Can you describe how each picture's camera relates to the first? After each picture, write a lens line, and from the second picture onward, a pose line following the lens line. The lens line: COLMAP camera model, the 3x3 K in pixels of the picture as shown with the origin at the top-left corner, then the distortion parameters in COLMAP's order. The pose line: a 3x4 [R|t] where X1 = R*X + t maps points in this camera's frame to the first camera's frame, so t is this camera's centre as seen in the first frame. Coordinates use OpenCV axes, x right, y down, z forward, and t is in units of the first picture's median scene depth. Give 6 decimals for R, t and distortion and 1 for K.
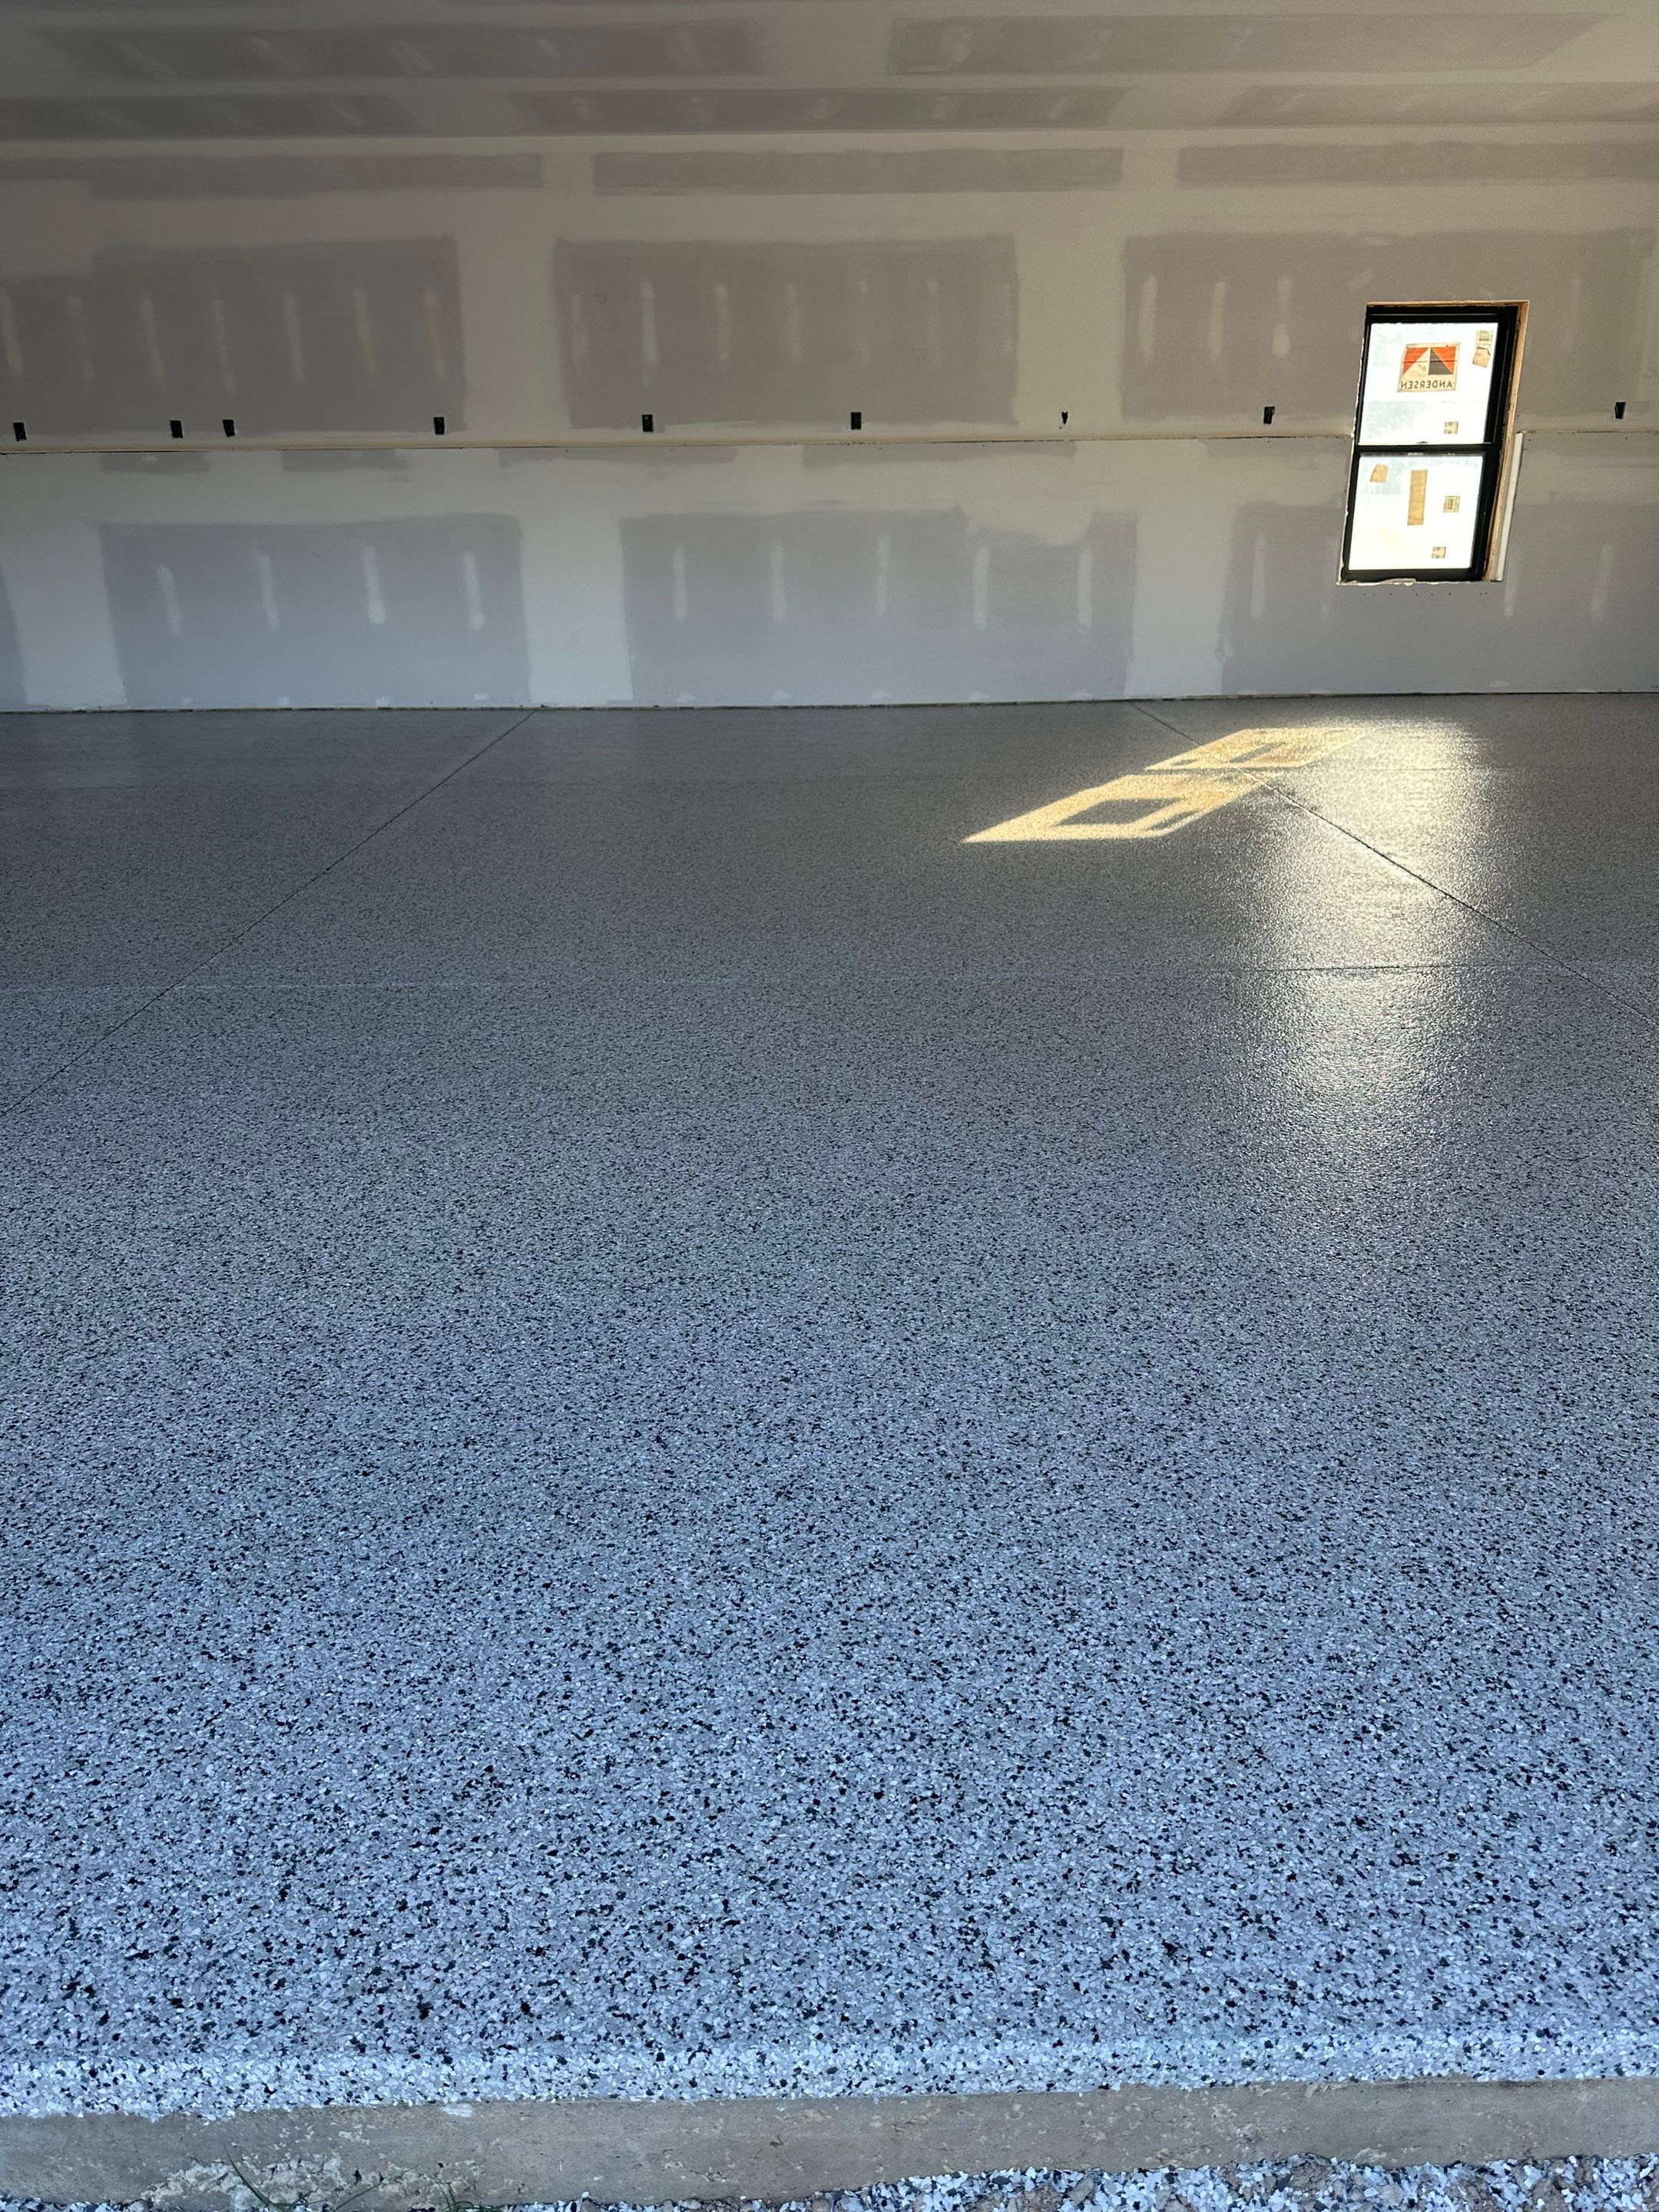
lens RADIAL K [[1556.0, 0, 851.1], [0, 1556.0, 1110.4], [0, 0, 1]] dist [0.018327, -0.026344]
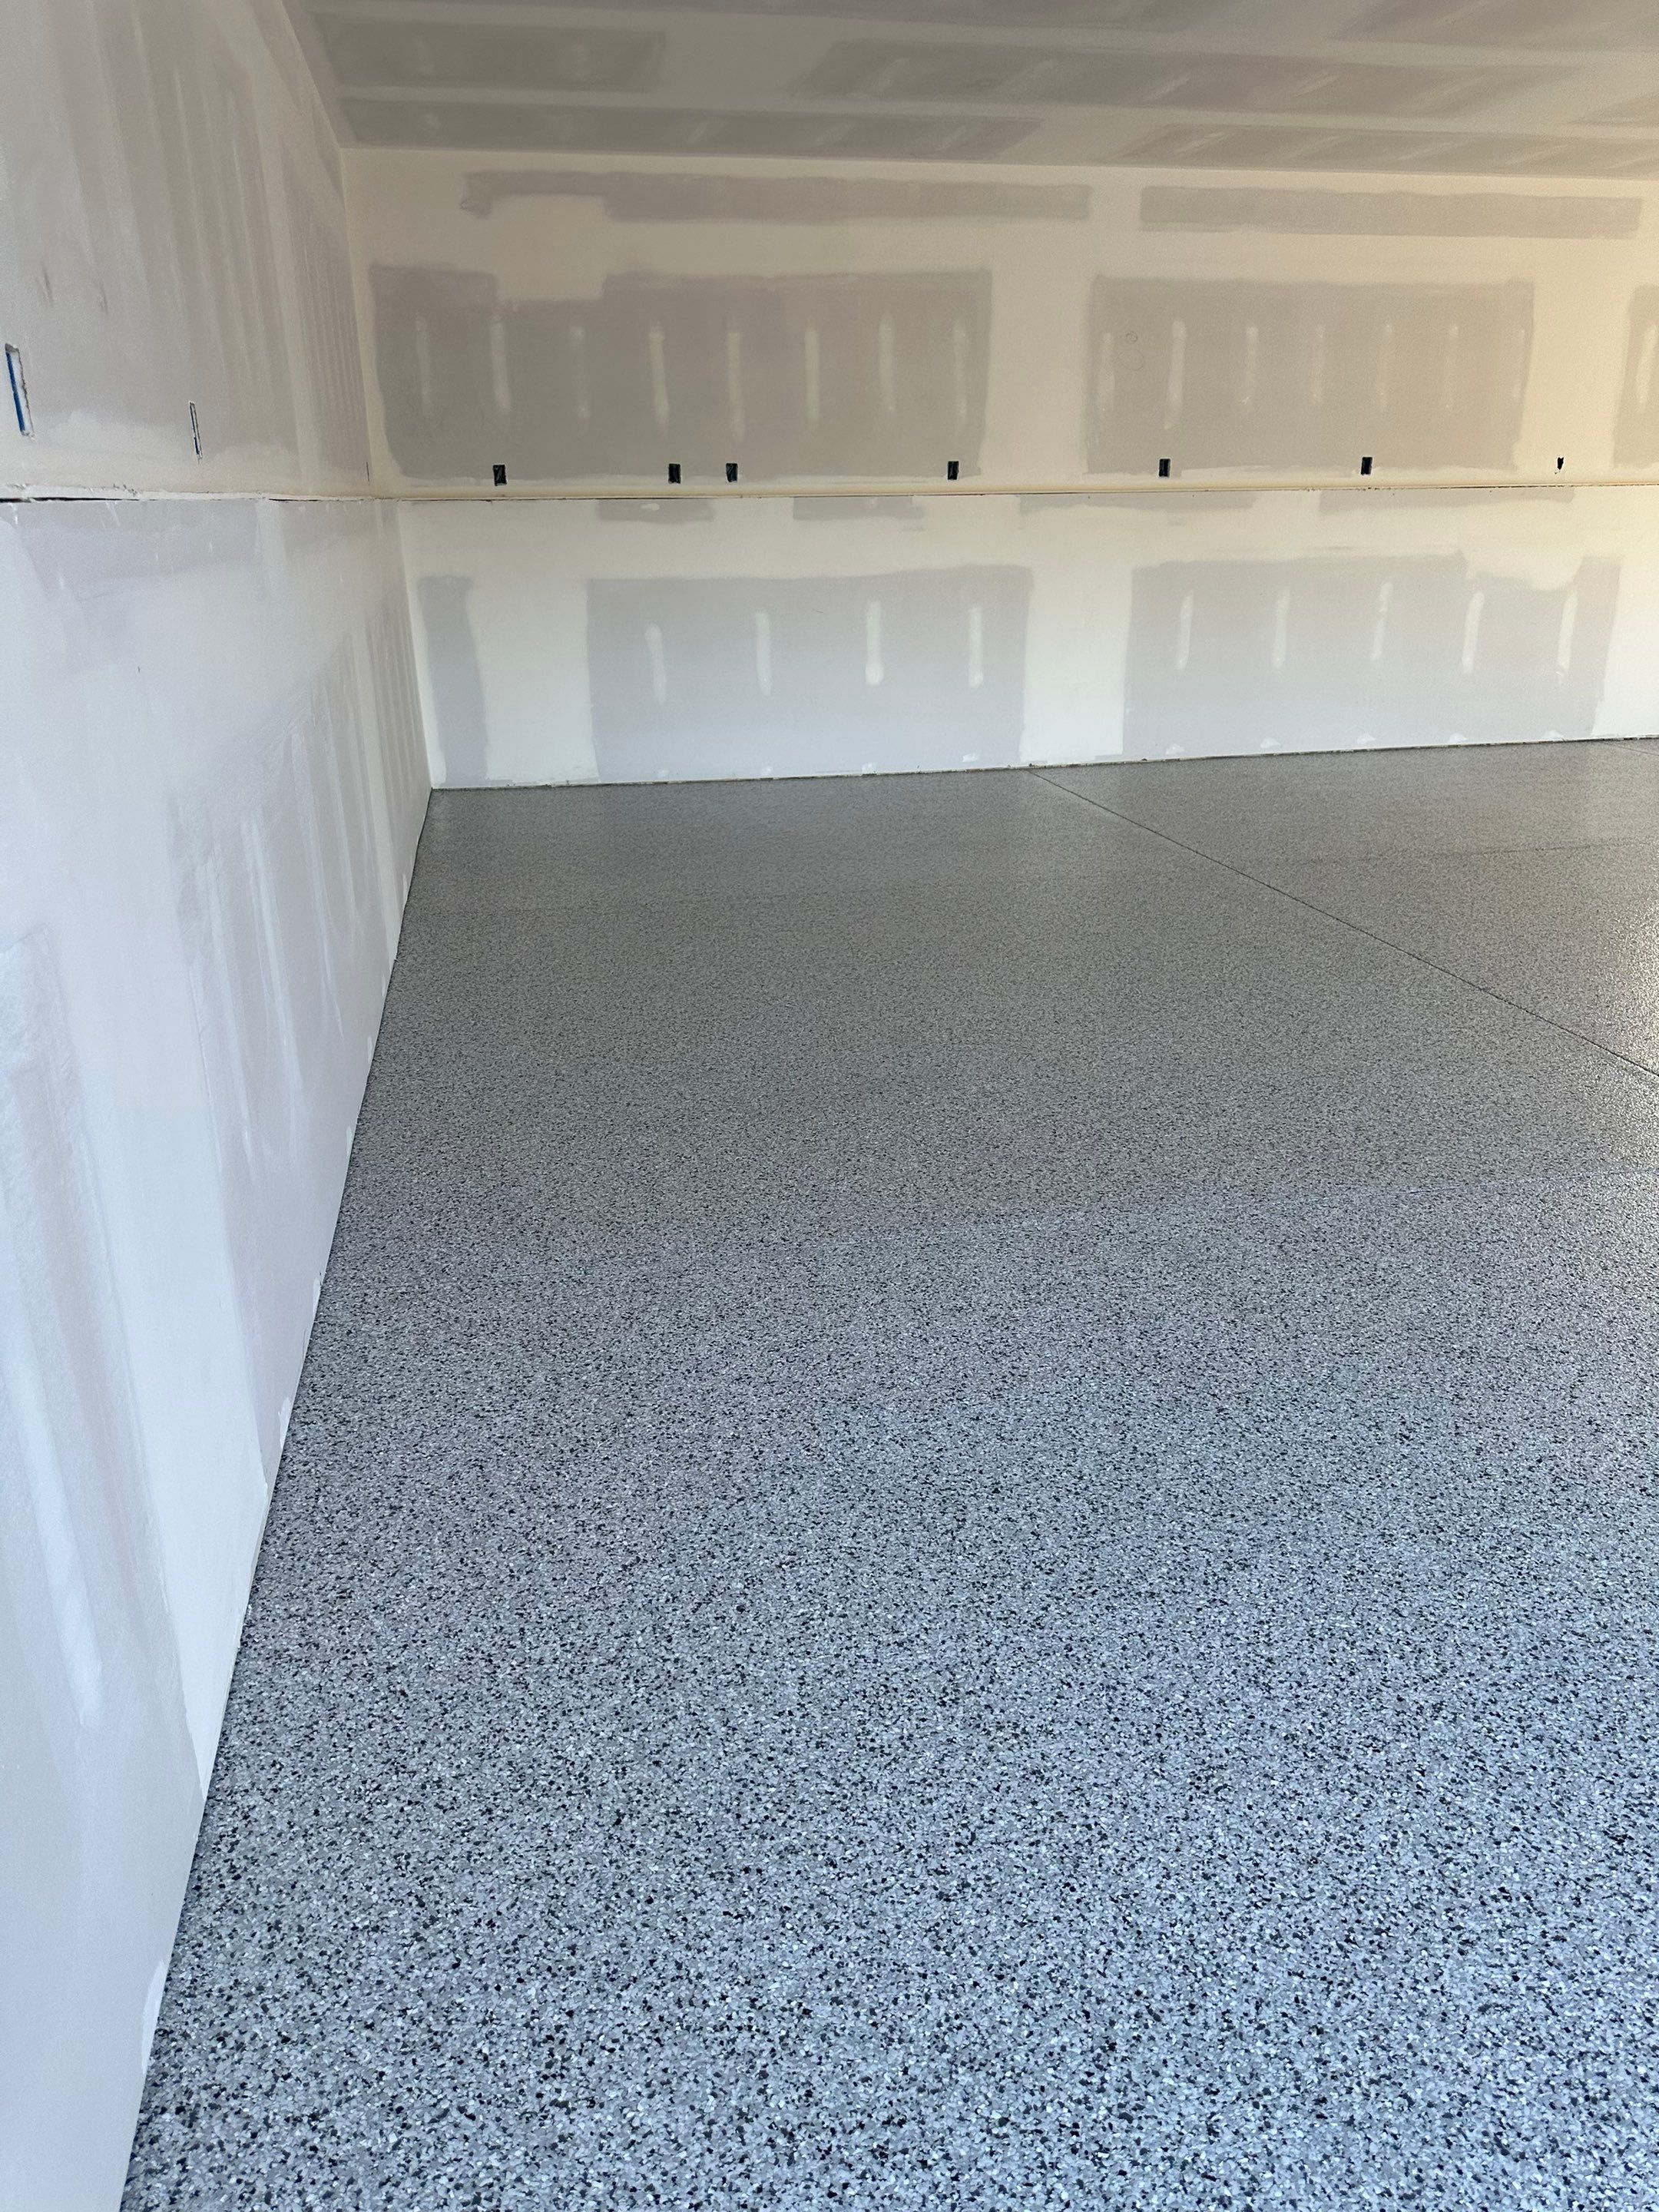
lens RADIAL K [[1557.9, 0, 852.1], [0, 1557.9, 1110.3], [0, 0, 1]] dist [0.021471, -0.027092]
pose [[0.984890, -0.062950, 0.161334, -0.501999], [0.063343, 0.997988, 0.002712, -0.063072], [-0.161180, 0.007548, 0.986896, 0.089963]]
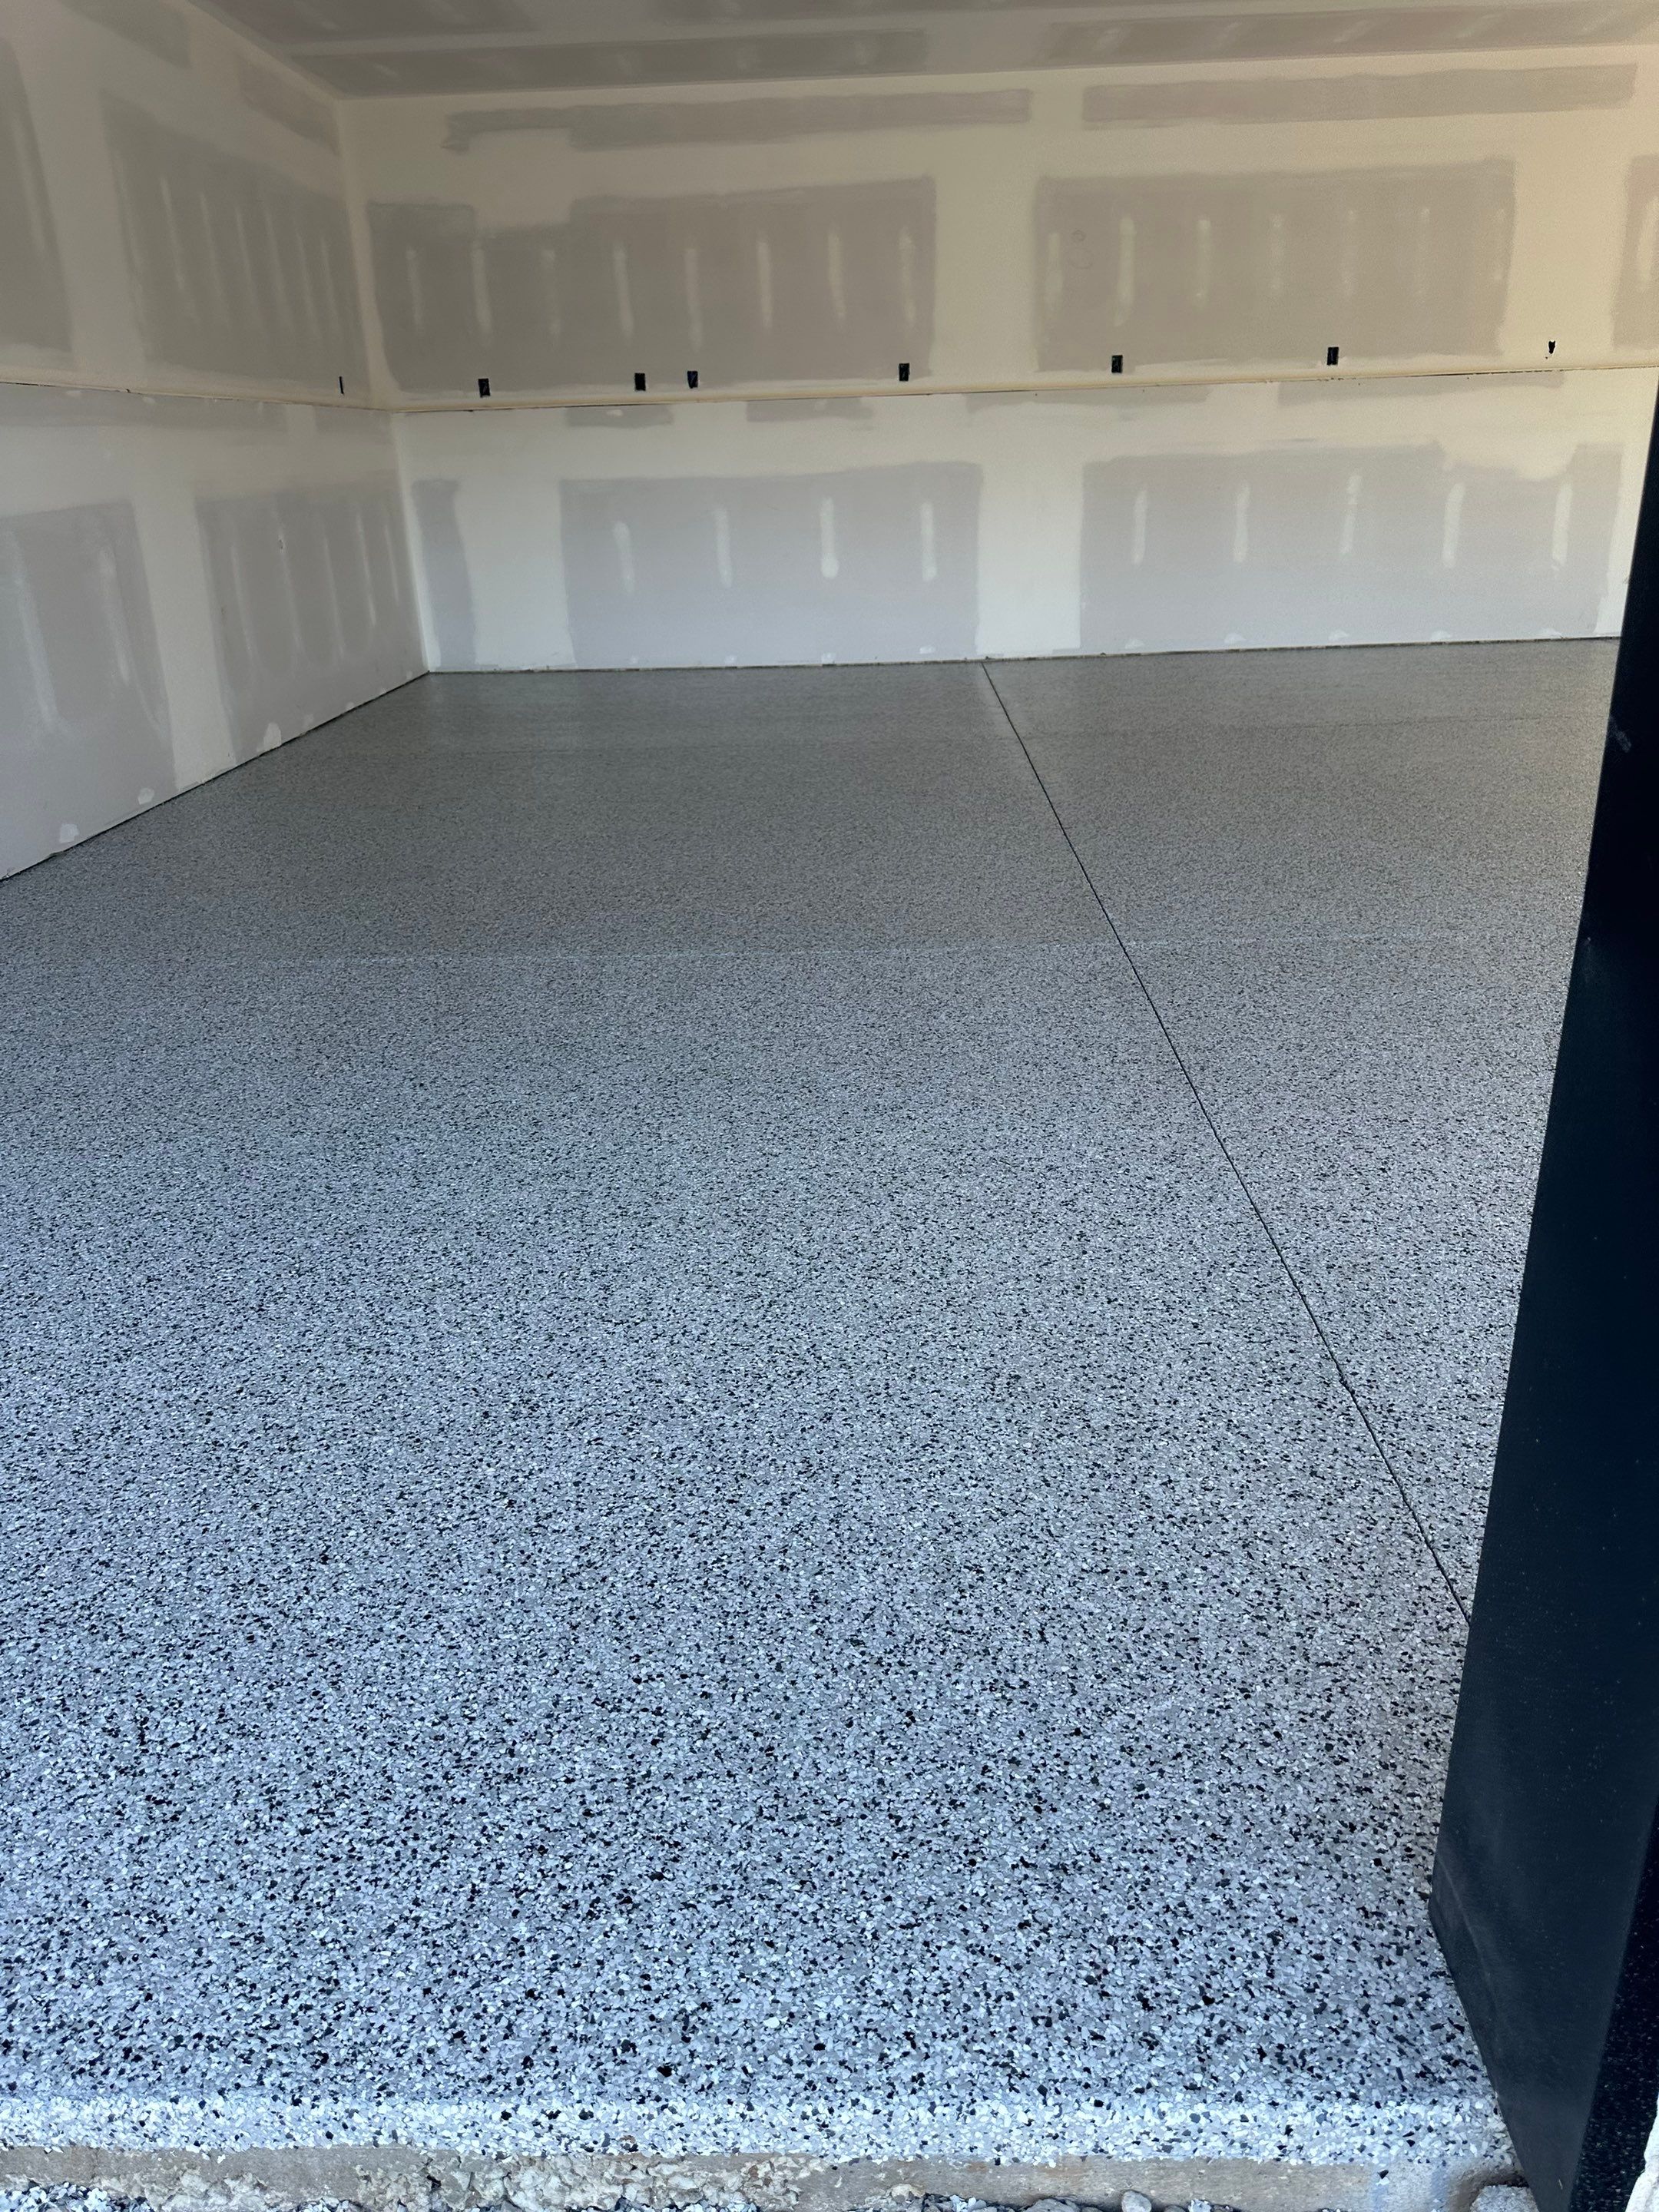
lens RADIAL K [[1569.7, 0, 868.9], [0, 1569.7, 1081.0], [0, 0, 1]] dist [0.020582, -0.023482]
pose [[0.998985, -0.003780, -0.044888, -0.244851], [0.004132, 0.999961, 0.007764, -0.000260], [0.044857, -0.007941, 0.998962, 0.005114]]
